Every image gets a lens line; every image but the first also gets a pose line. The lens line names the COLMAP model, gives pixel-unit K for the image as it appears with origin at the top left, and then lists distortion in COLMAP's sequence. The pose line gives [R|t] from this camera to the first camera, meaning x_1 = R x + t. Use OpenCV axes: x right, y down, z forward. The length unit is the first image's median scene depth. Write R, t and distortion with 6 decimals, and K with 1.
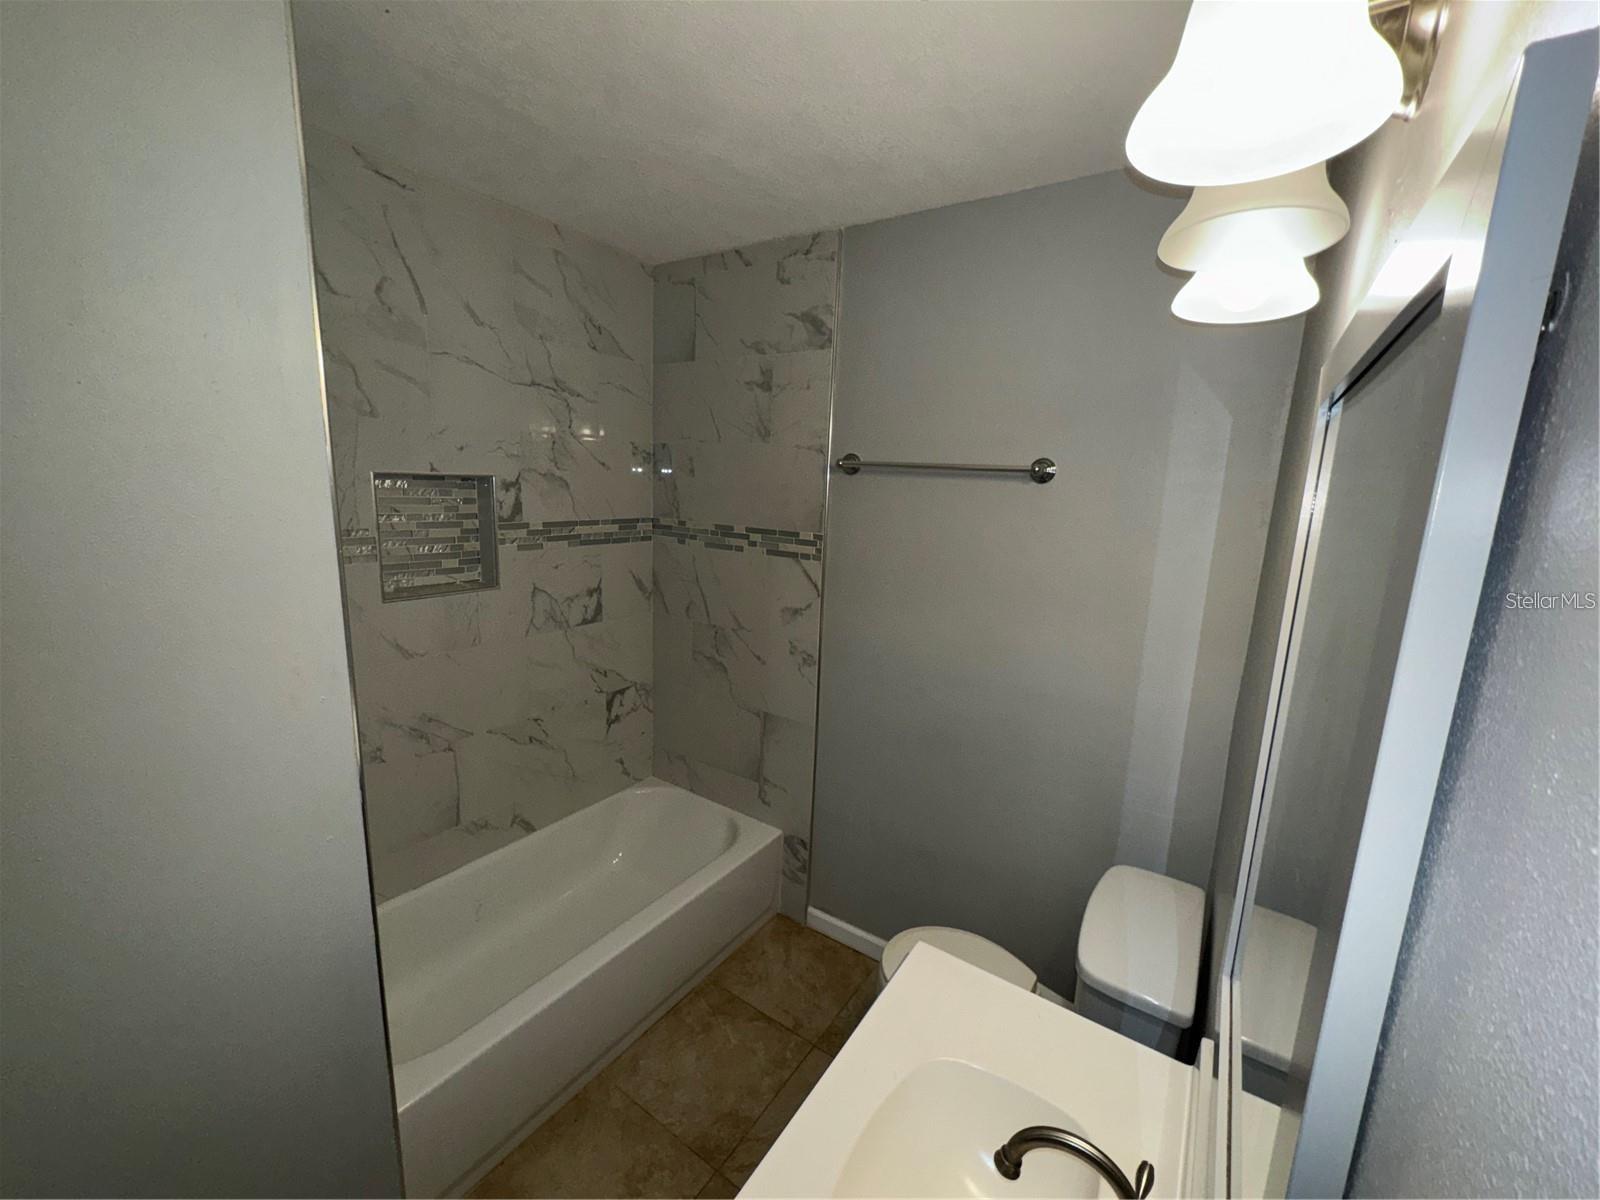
lens RADIAL K [[637.7, 0, 800.0], [0, 637.7, 600.0], [0, 0, 1]] dist [0.000781, -0.000674]
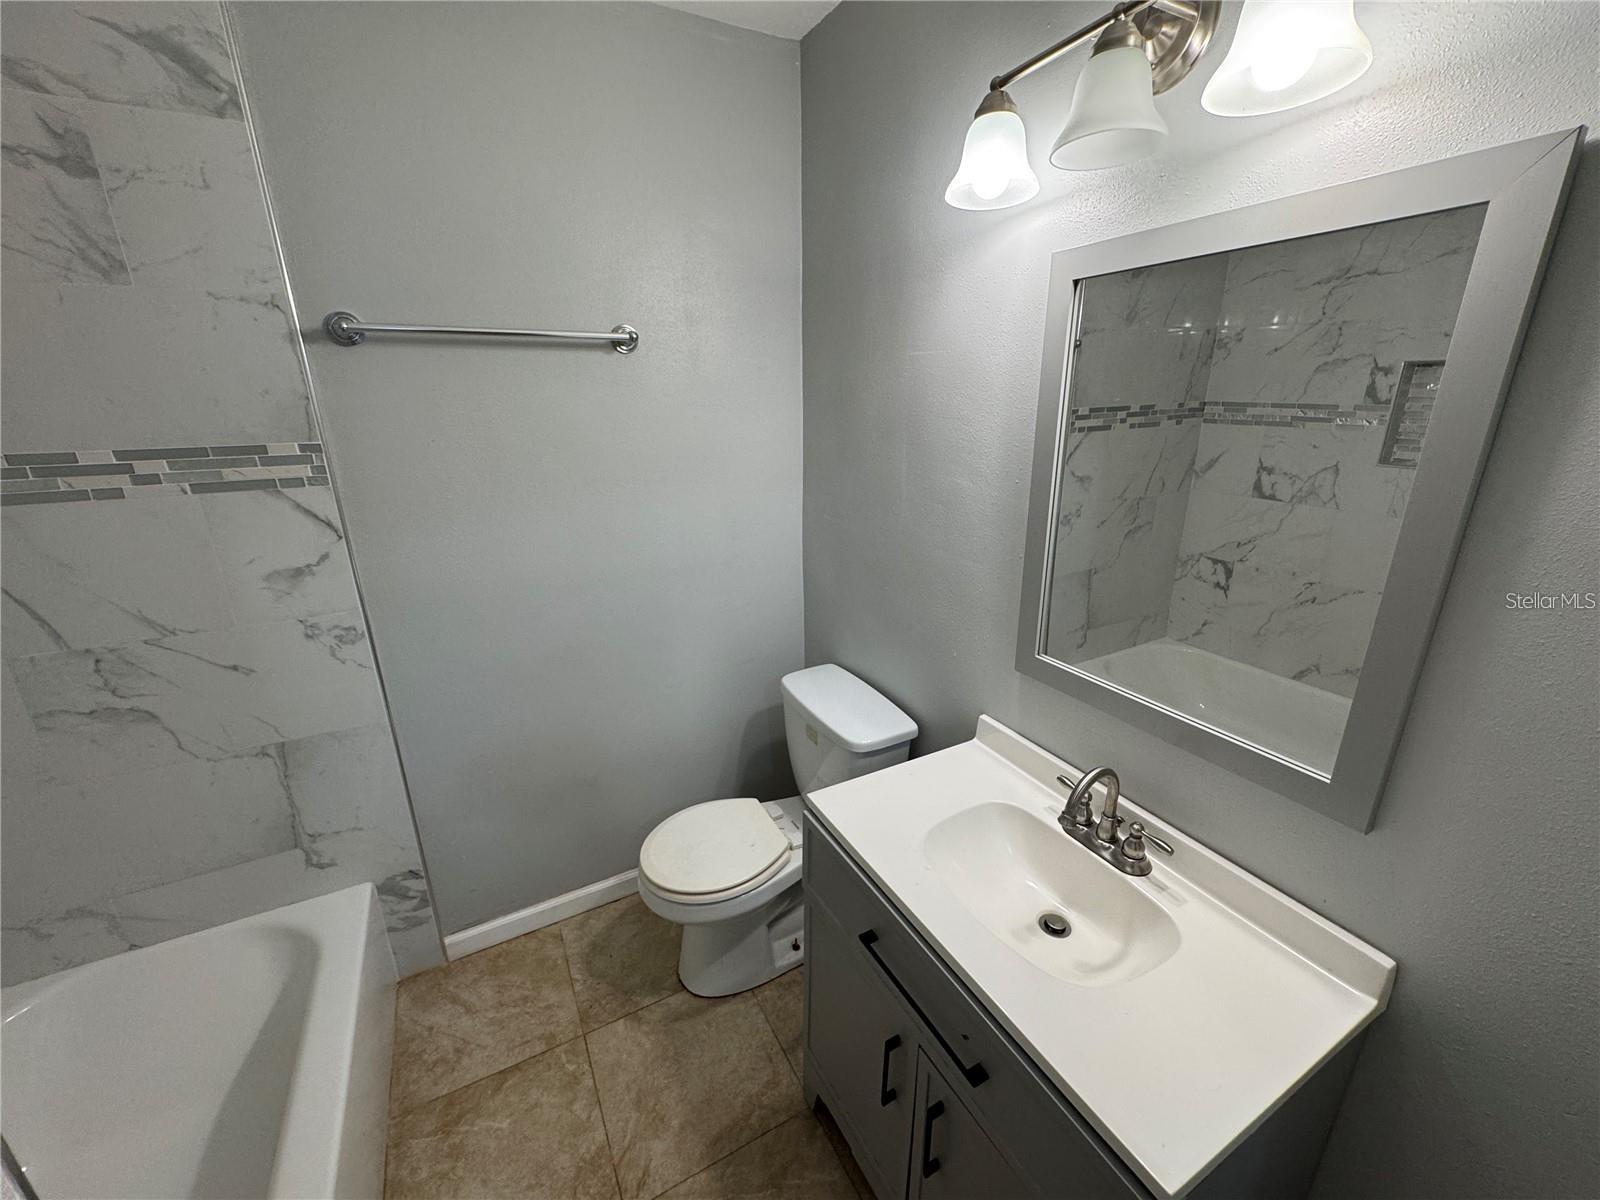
lens RADIAL K [[637.7, 0, 800.0], [0, 637.7, 600.0], [0, 0, 1]] dist [0.000781, -0.000674]
pose [[0.461325, -0.322115, 0.826693, -0.315420], [0.190097, 0.946014, 0.262526, -0.028282], [-0.866627, 0.036042, 0.497653, 0.249810]]
